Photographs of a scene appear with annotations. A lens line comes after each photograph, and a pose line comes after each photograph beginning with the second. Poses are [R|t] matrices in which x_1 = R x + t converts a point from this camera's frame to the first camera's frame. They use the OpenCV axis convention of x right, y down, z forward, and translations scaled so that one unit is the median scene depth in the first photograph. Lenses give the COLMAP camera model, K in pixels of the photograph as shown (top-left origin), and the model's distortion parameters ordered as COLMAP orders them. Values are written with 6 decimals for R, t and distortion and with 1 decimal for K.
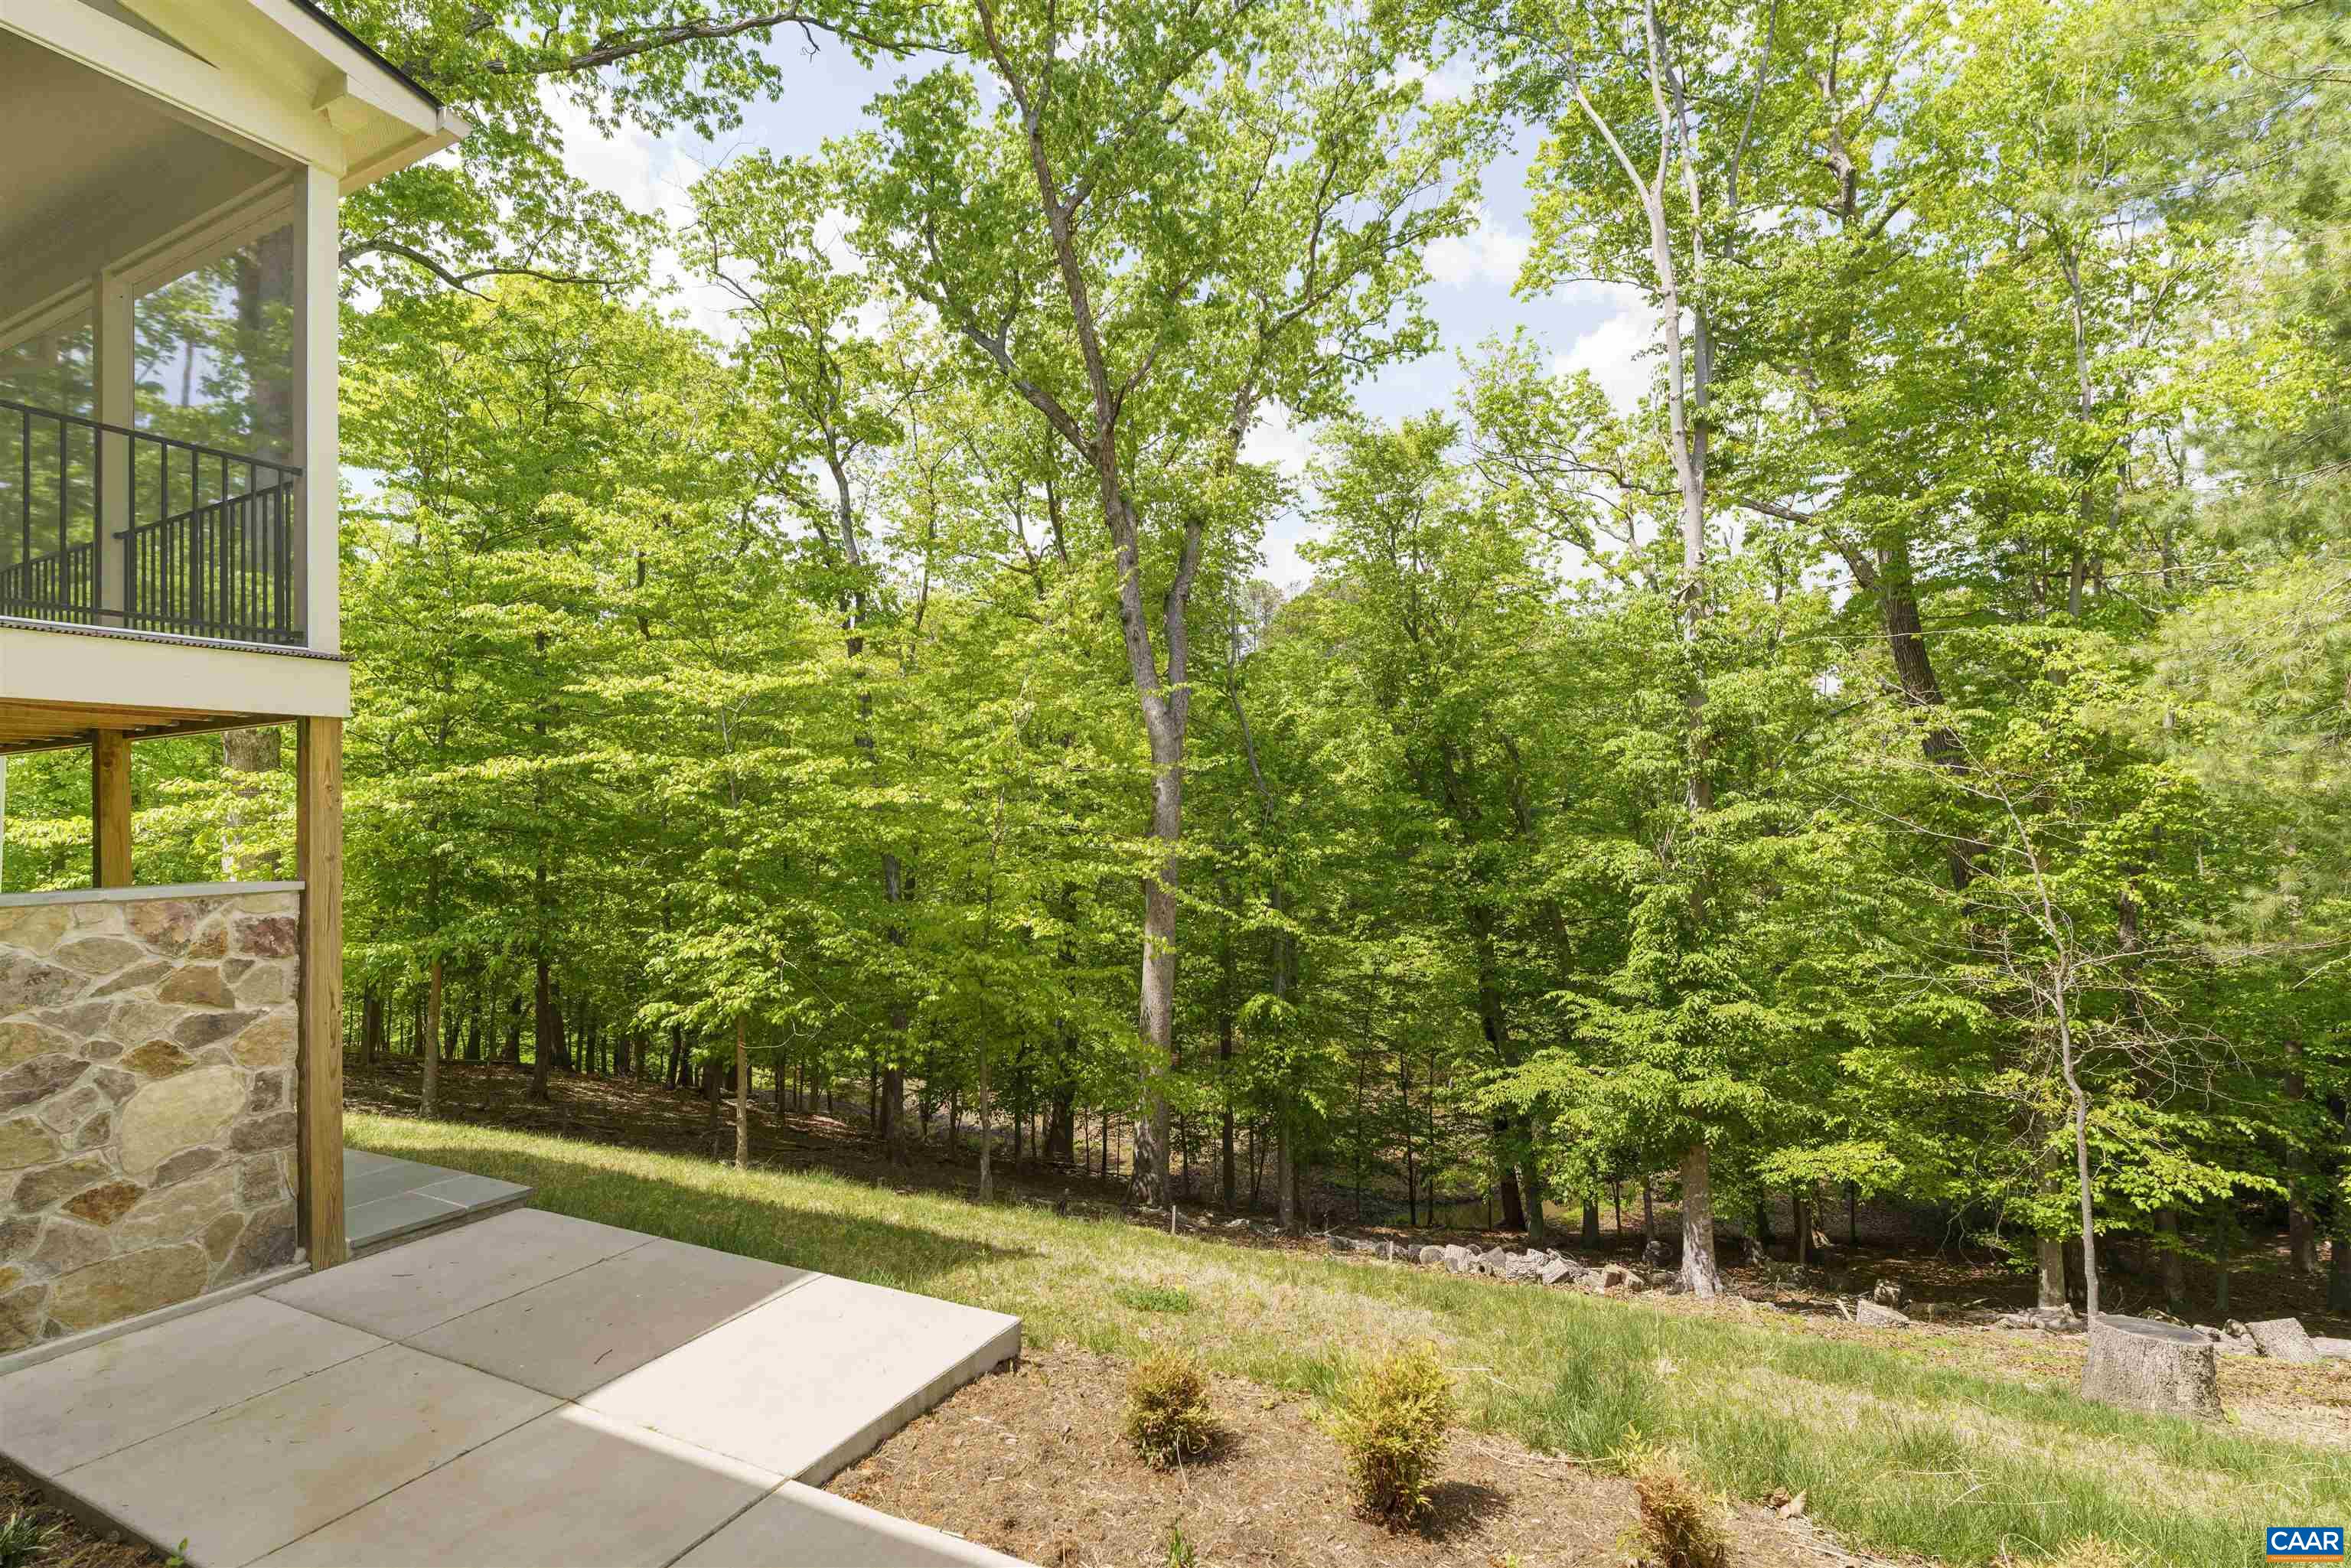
lens RADIAL K [[1099.4, 0, 1226.5], [0, 1099.4, 815.3], [0, 0, 1]] dist [-0.002564, 0.000601]
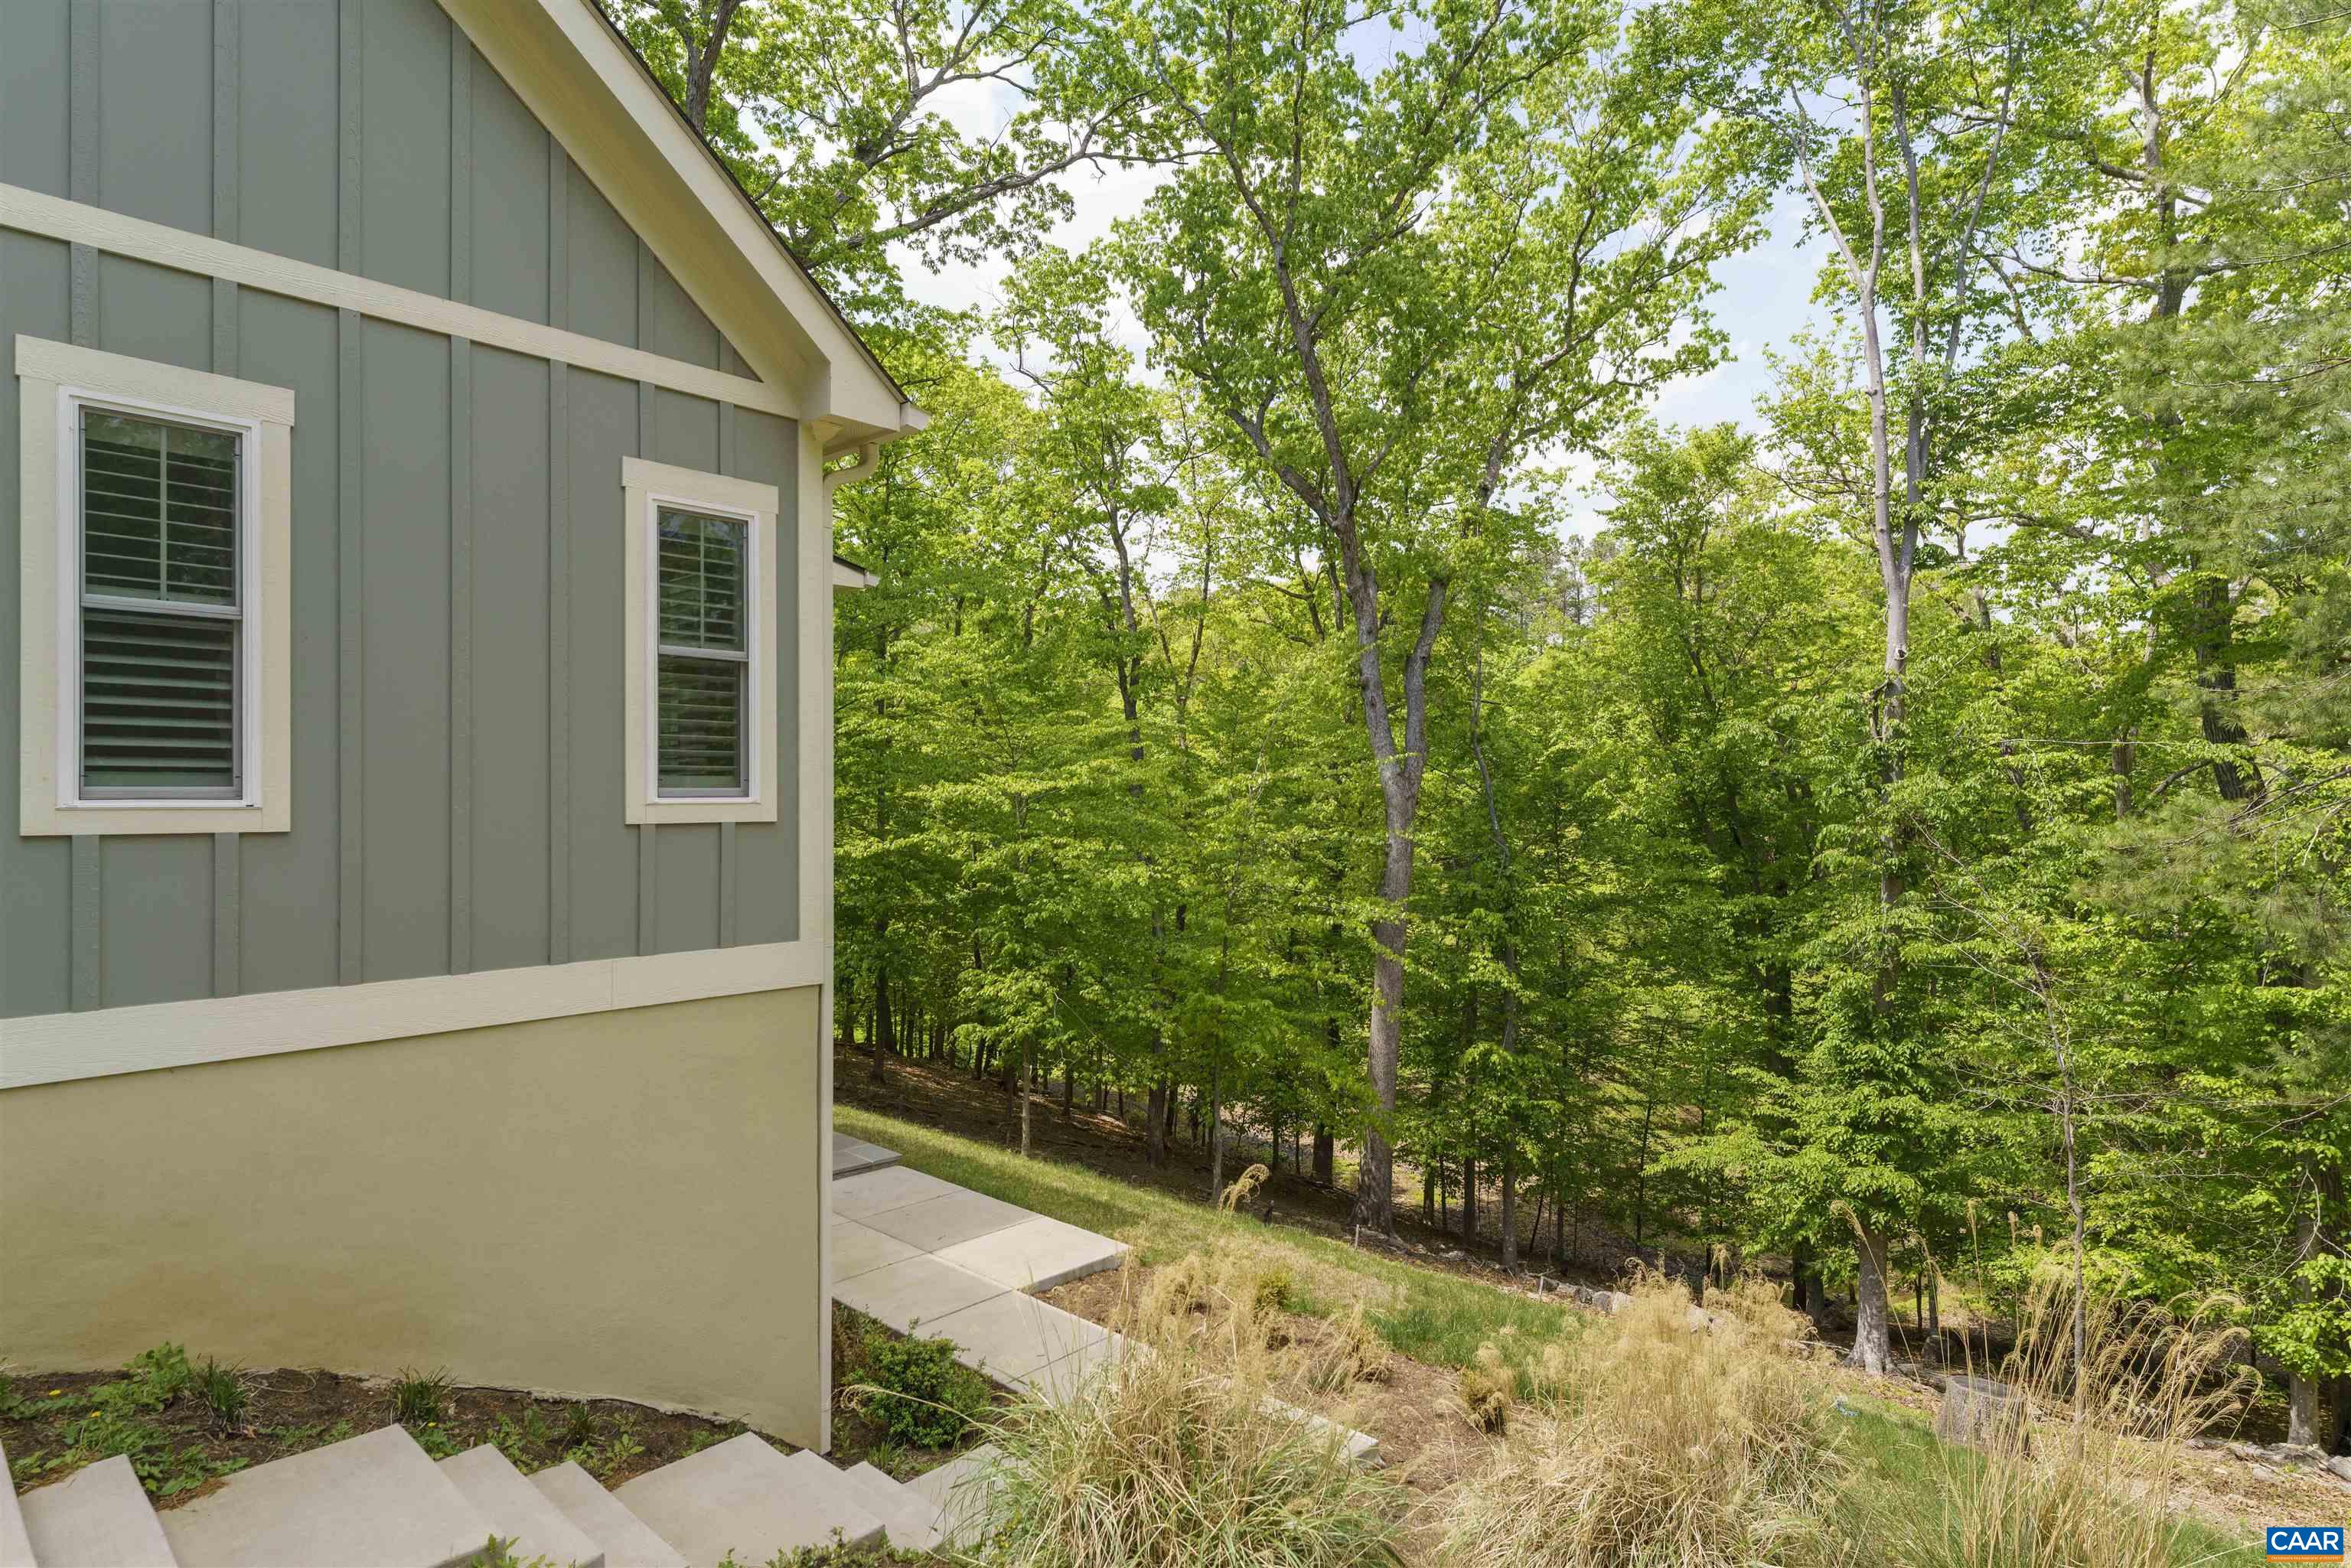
lens RADIAL K [[1234.8, 0, 1186.2], [0, 1234.8, 833.5], [0, 0, 1]] dist [0.001150, -0.000138]
pose [[0.954015, 0.024239, -0.298778, 0.104193], [-0.015853, 0.999410, 0.030460, -0.066199], [0.299340, -0.024322, 0.953836, -0.201378]]
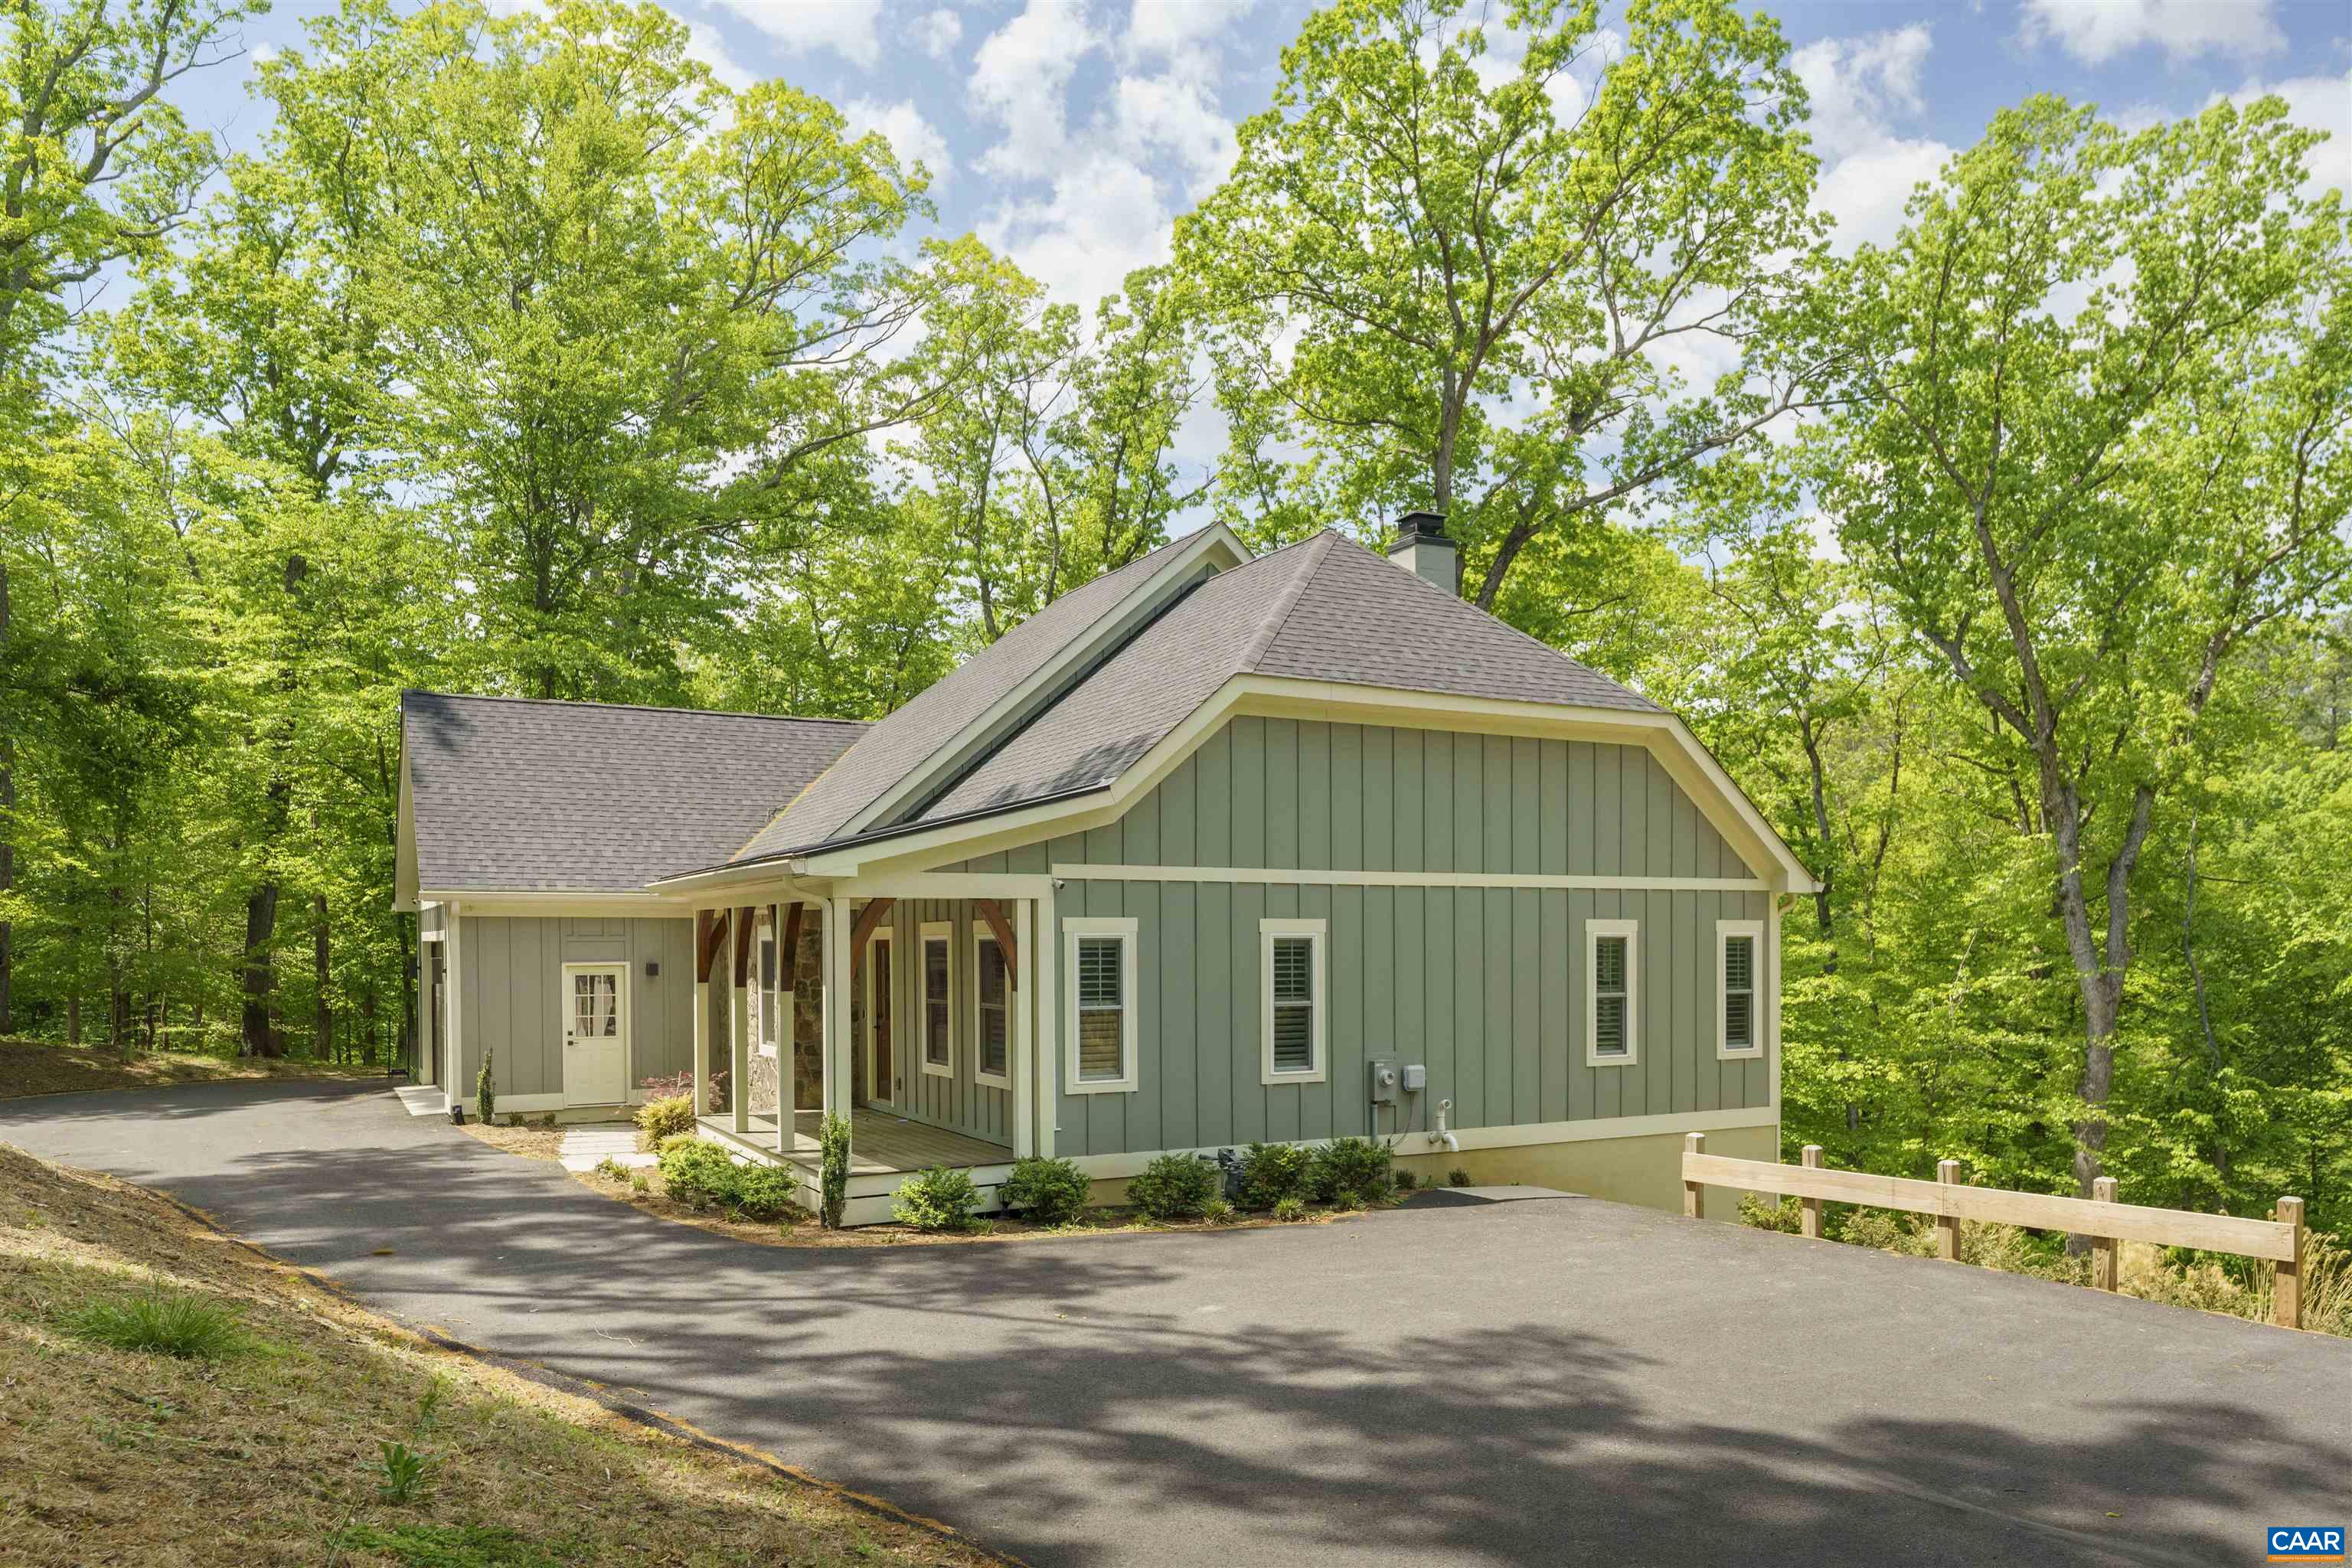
lens RADIAL K [[1555.6, 0, 1334.3], [0, 1555.6, 1022.9], [0, 0, 1]] dist [-0.002197, -0.001591]
pose [[0.815343, 0.030981, -0.578148, 0.219927], [-0.007120, 0.999028, 0.043493, -0.108085], [0.578934, -0.031345, 0.814772, -0.727149]]
